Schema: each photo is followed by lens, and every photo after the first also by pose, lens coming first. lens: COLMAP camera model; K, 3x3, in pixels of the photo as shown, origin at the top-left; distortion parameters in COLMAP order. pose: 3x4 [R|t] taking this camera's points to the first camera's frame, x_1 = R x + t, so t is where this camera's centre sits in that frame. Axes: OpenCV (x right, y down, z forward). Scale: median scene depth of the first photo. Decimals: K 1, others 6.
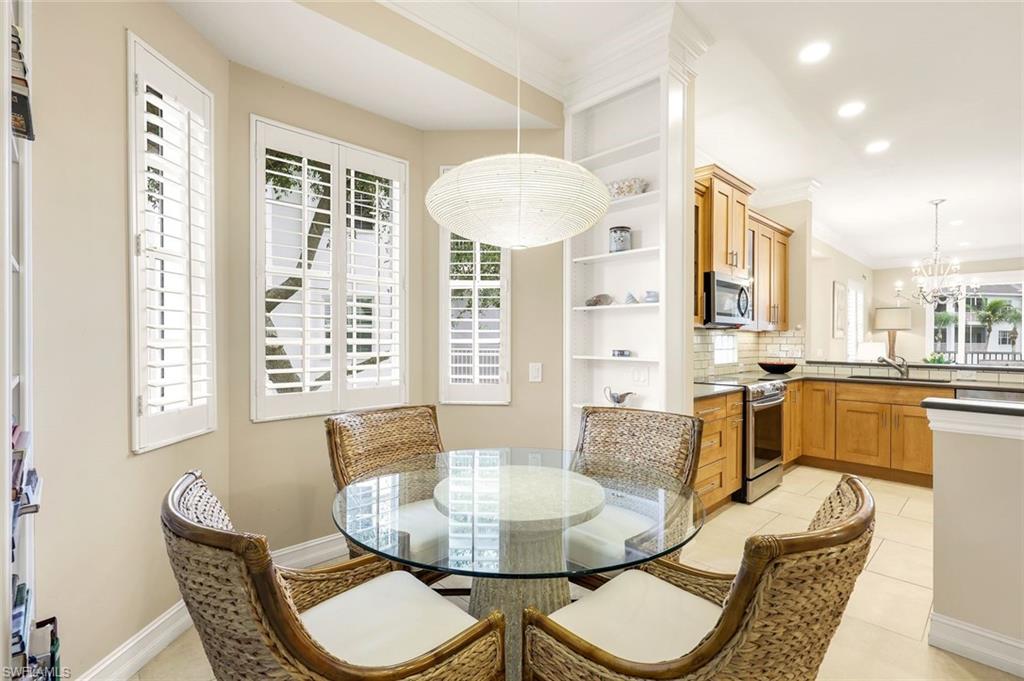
lens RADIAL K [[466.7, 0, 511.6], [0, 466.7, 341.2], [0, 0, 1]] dist [0.002392, 0.000040]
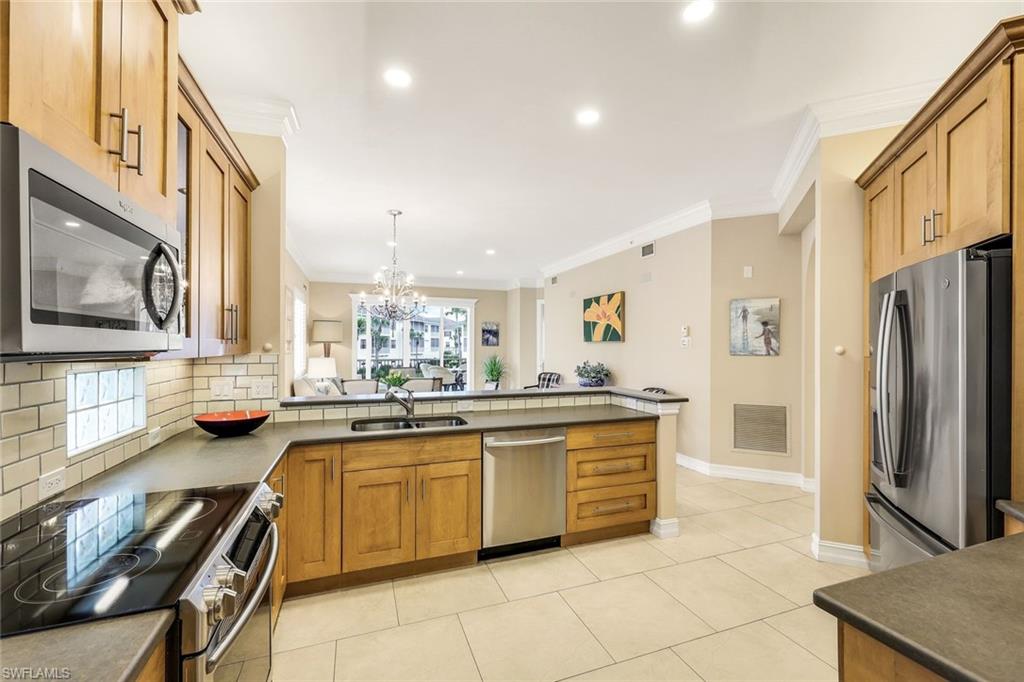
lens RADIAL K [[414.8, 0, 507.3], [0, 414.8, 342.9], [0, 0, 1]] dist [0.002894, 0.000035]
pose [[0.394473, 0.001151, 0.918907, 0.267786], [0.004807, 0.999983, -0.003316, -0.034298], [-0.918895, 0.005726, 0.394461, 0.550398]]
